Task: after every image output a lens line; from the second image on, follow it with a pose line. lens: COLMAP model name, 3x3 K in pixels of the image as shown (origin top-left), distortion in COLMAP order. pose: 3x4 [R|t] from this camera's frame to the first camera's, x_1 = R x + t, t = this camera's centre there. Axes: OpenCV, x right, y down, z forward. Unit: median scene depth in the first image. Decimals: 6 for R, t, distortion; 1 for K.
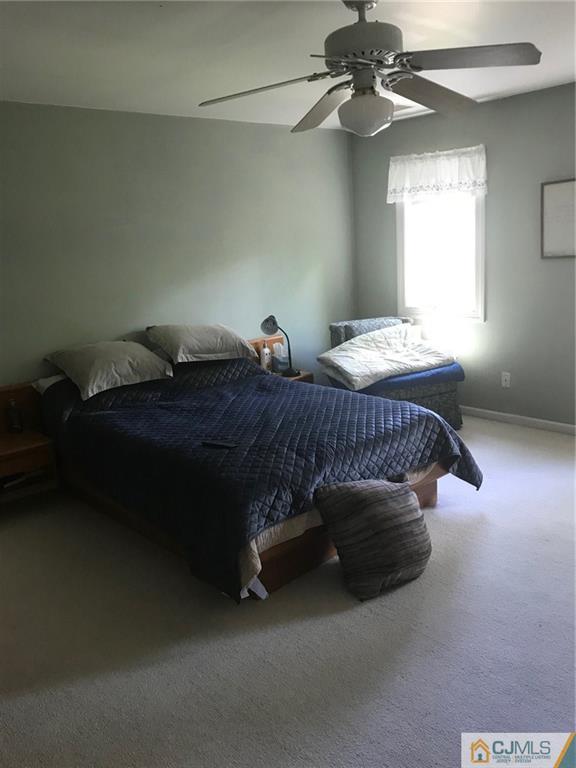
lens RADIAL K [[635.7, 0, 288.0], [0, 635.7, 384.0], [0, 0, 1]] dist [-0.008017, -0.005821]
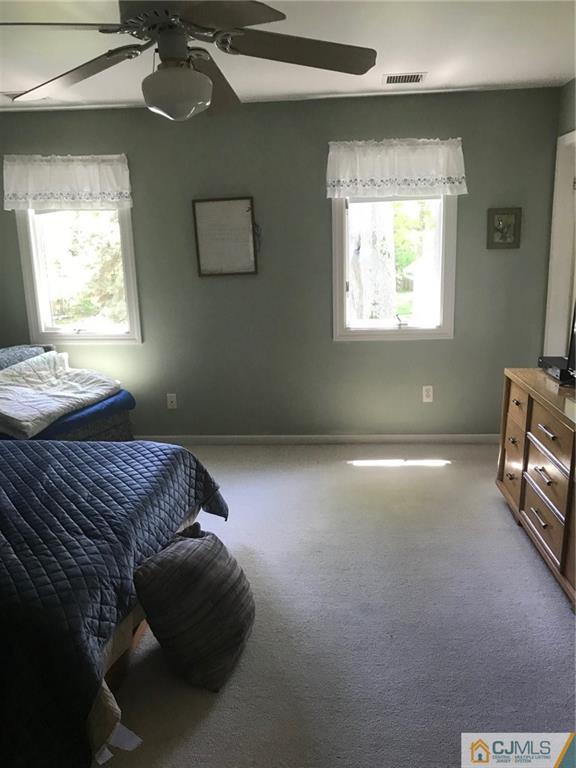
lens RADIAL K [[635.7, 0, 288.0], [0, 635.7, 384.0], [0, 0, 1]] dist [-0.008017, -0.005821]
pose [[0.728921, -0.111818, 0.675404, -0.179969], [0.131703, 0.991046, 0.021936, -0.031076], [-0.671810, 0.072963, 0.737121, 0.173244]]
